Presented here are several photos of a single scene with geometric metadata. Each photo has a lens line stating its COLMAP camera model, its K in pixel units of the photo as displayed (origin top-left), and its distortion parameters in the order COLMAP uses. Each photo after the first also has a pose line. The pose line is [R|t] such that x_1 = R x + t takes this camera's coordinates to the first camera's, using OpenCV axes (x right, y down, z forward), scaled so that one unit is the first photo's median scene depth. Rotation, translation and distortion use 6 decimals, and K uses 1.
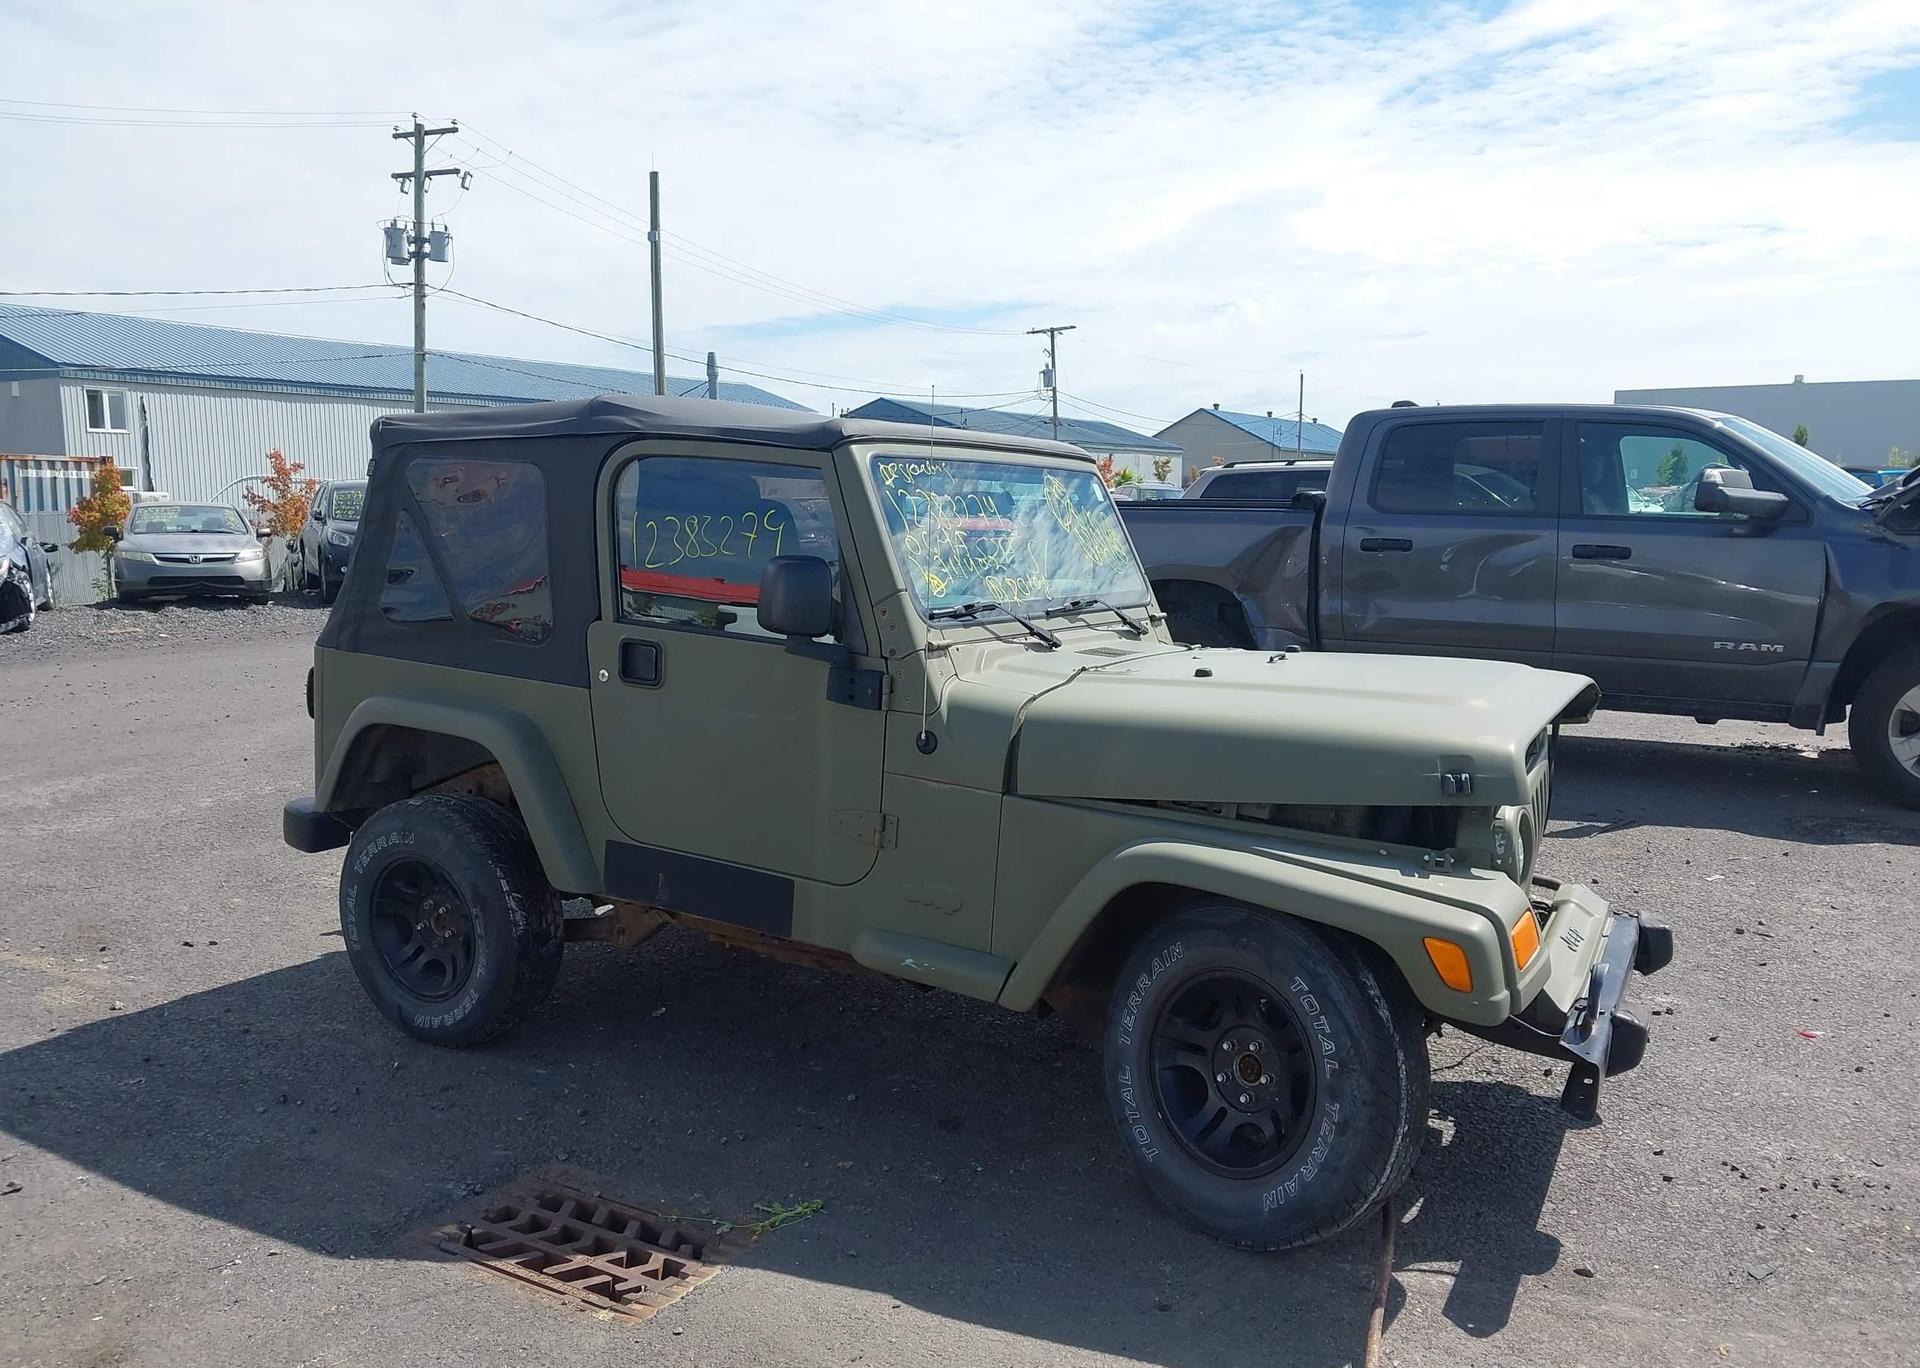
lens RADIAL K [[1527.5, 0, 968.1], [0, 1527.5, 704.8], [0, 0, 1]] dist [0.018333, -0.019450]
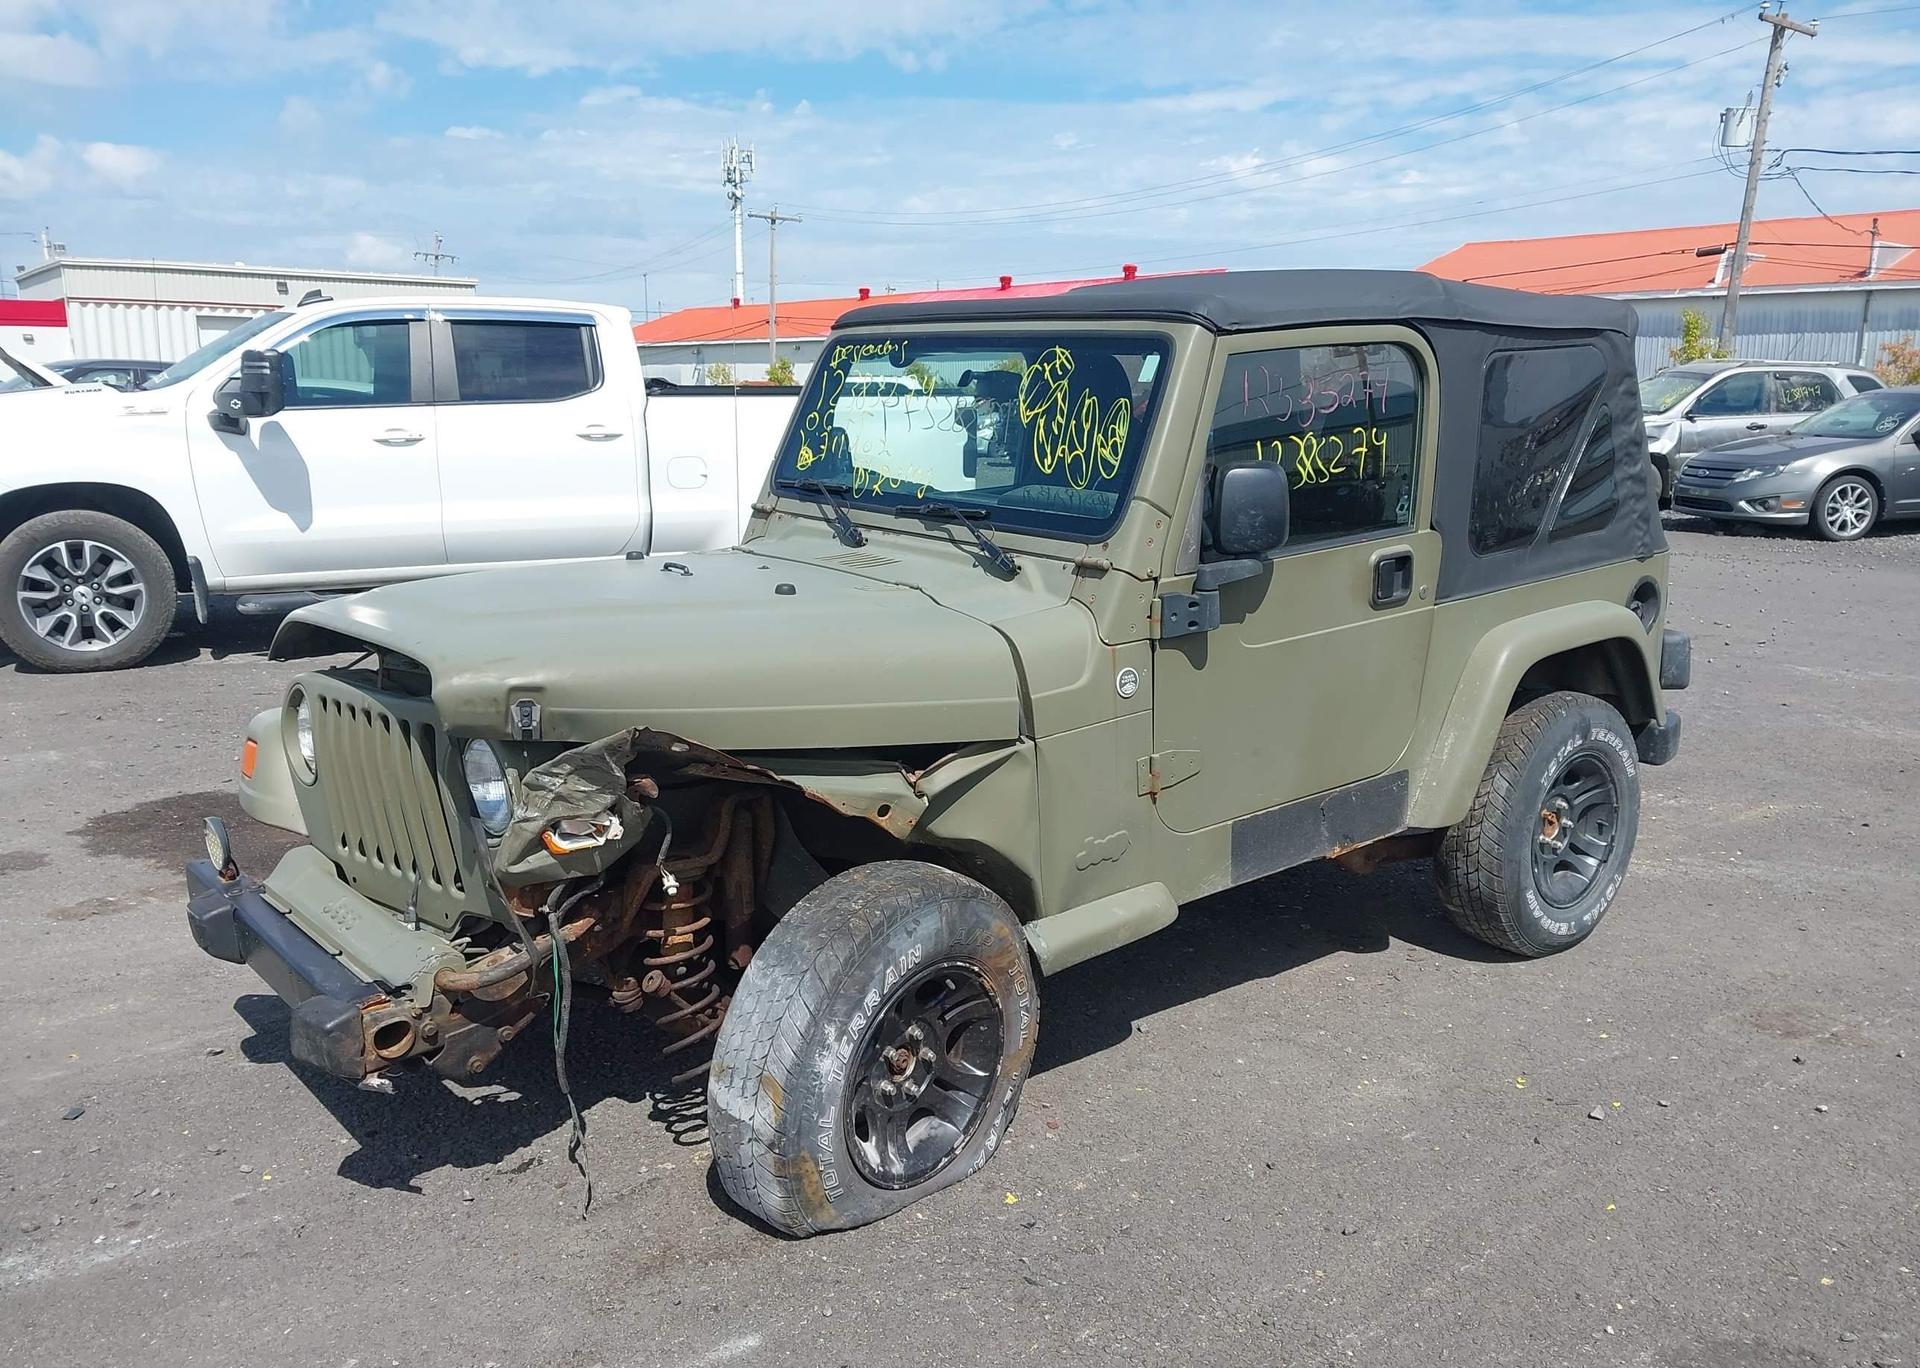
lens RADIAL K [[1527.5, 0, 953.1], [0, 1527.5, 692.6], [0, 0, 1]] dist [0.018333, -0.019450]
pose [[-0.384409, 0.180197, -0.905405, 0.875441], [-0.129668, 0.960502, 0.246216, -0.183745], [0.914011, 0.212049, -0.345860, 1.375419]]
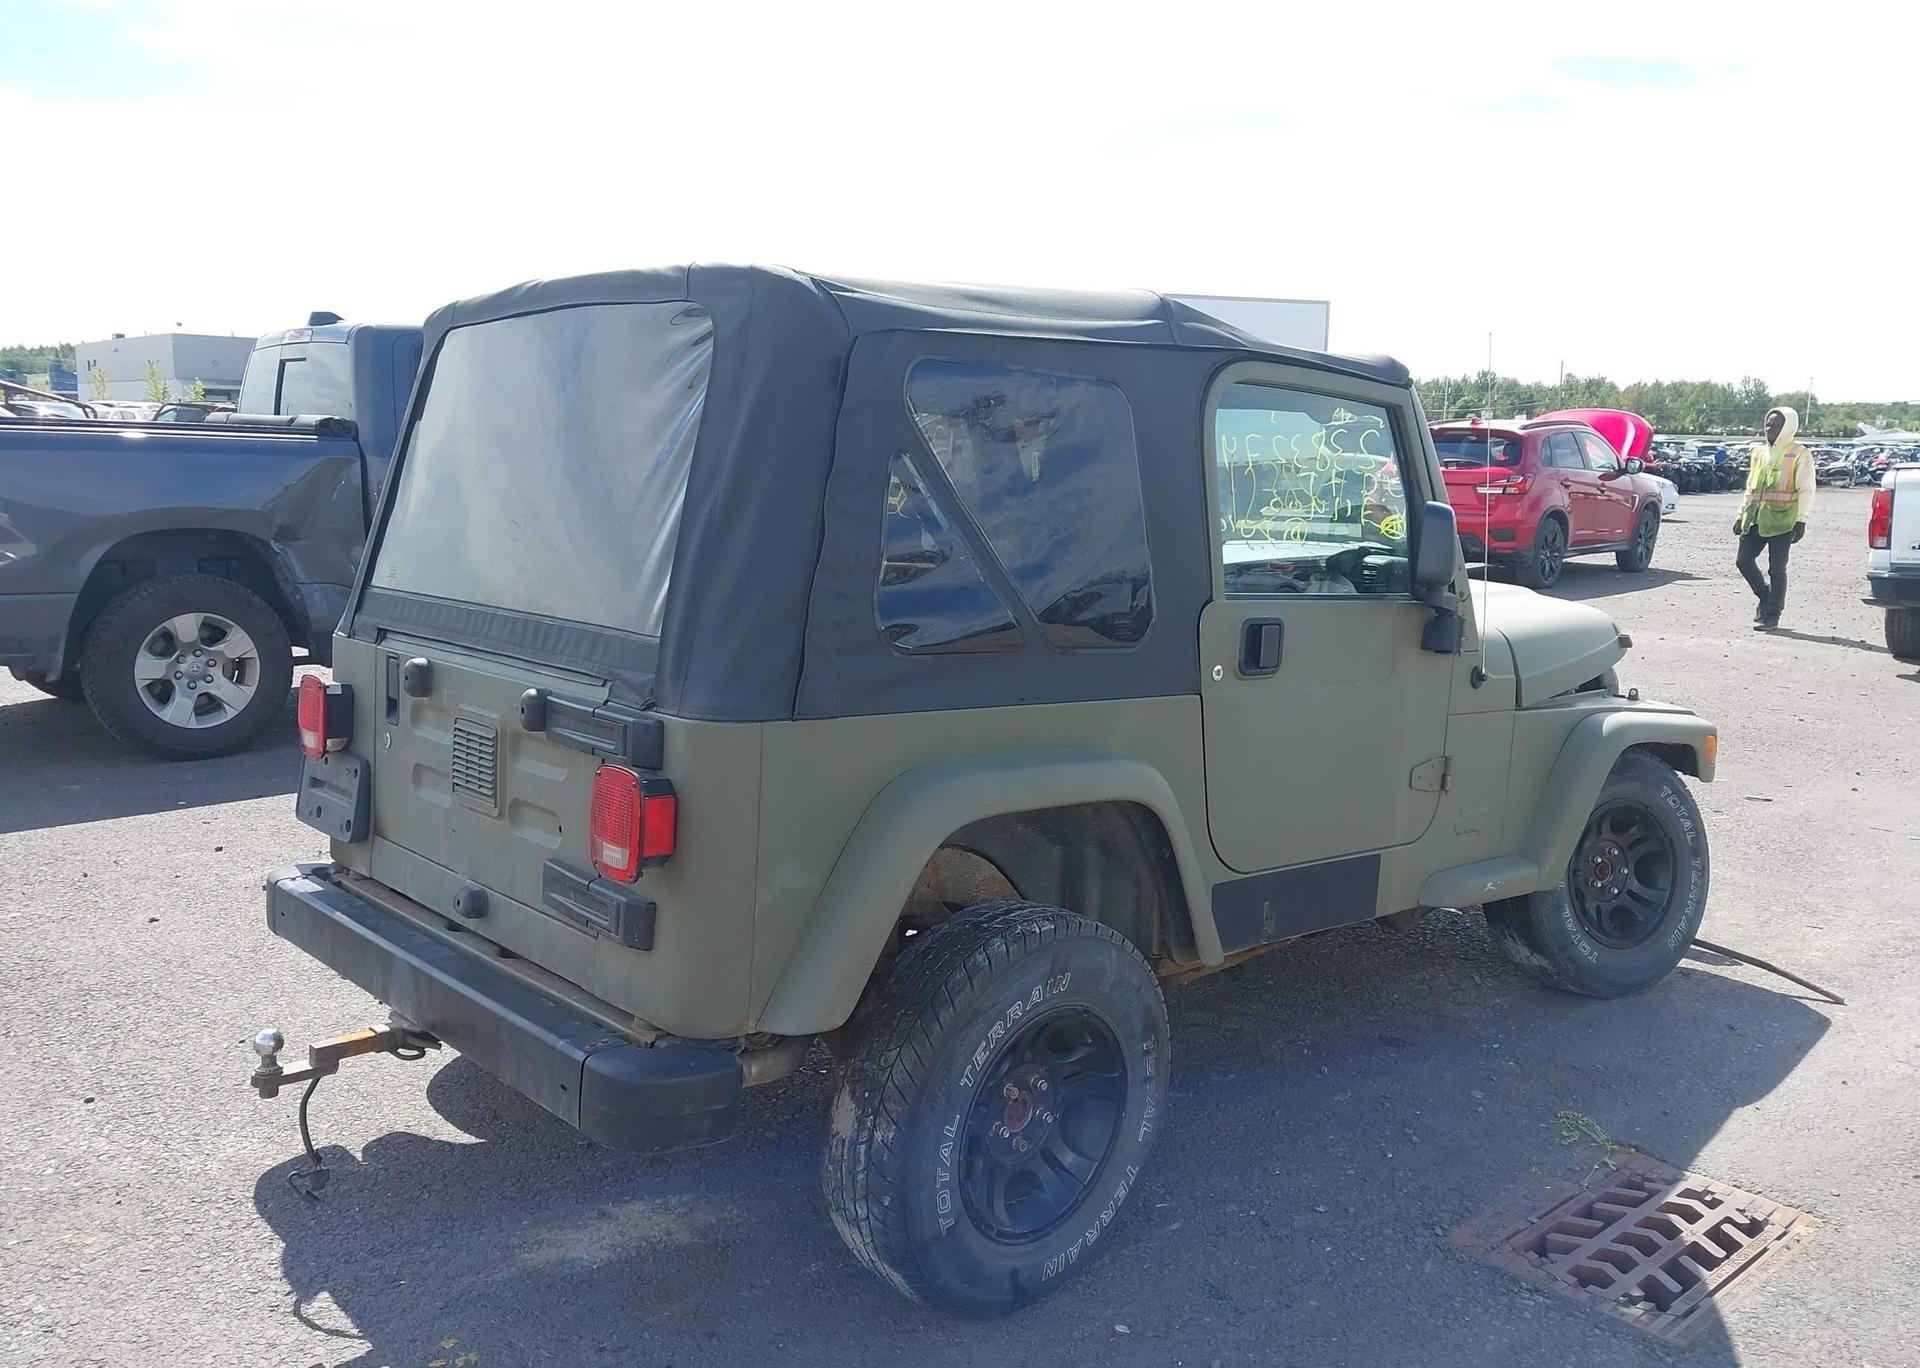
lens RADIAL K [[1527.5, 0, 971.9], [0, 1527.5, 671.7], [0, 0, 1]] dist [0.018333, -0.019450]
pose [[0.294978, -0.135103, 0.945904, -0.975778], [0.107080, 0.988391, 0.107779, -0.112478], [-0.949485, 0.069495, 0.306021, 0.862122]]
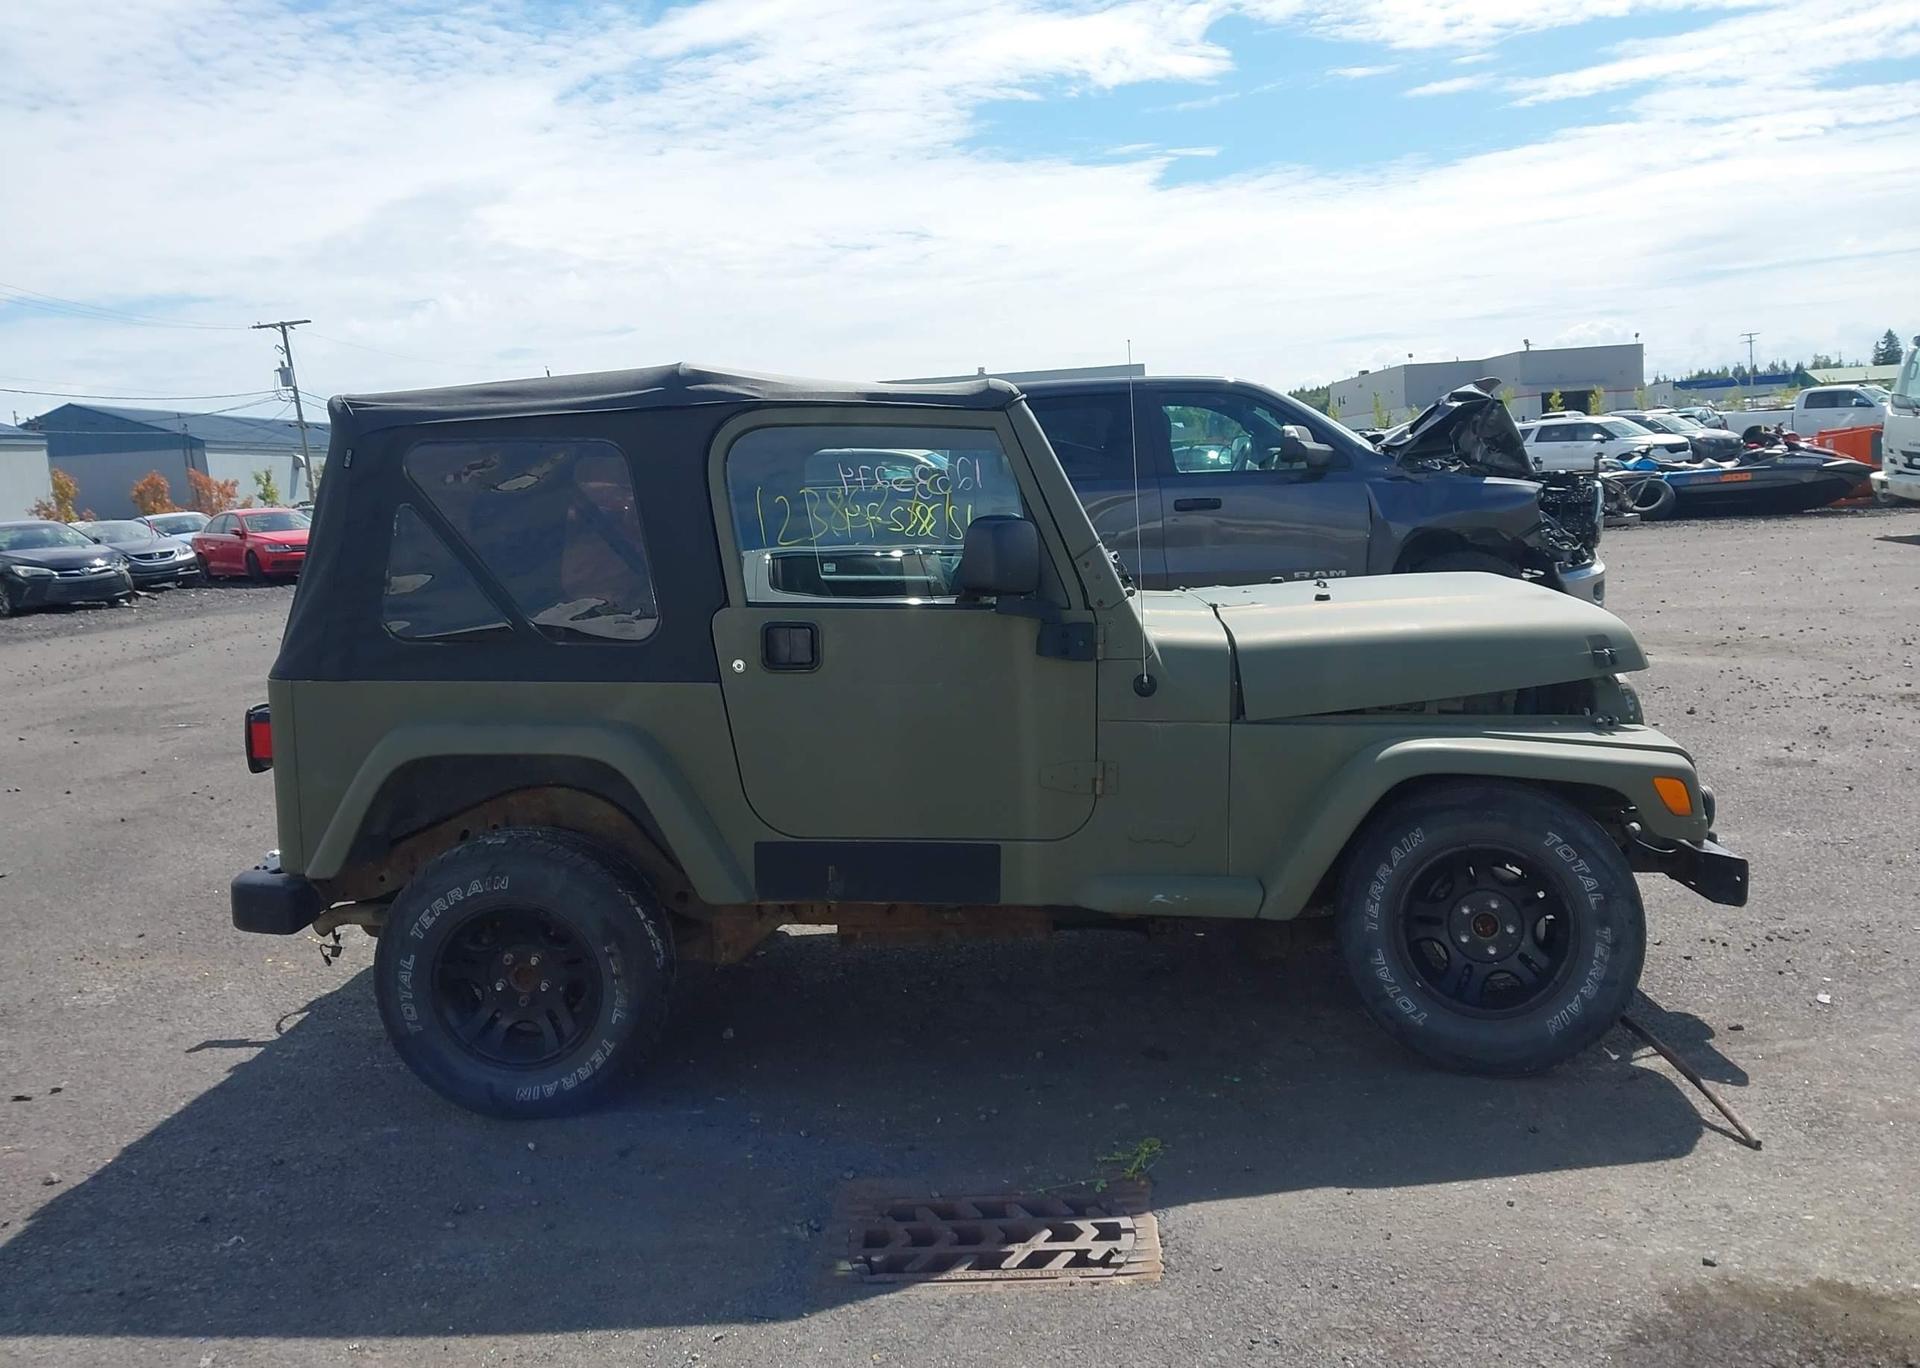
lens RADIAL K [[1527.5, 0, 972.4], [0, 1527.5, 710.9], [0, 0, 1]] dist [0.018333, -0.019450]
pose [[0.878589, -0.120063, 0.462241, -0.529380], [0.117372, 0.992482, 0.034699, -0.007269], [-0.462932, 0.023768, 0.886075, 0.119302]]
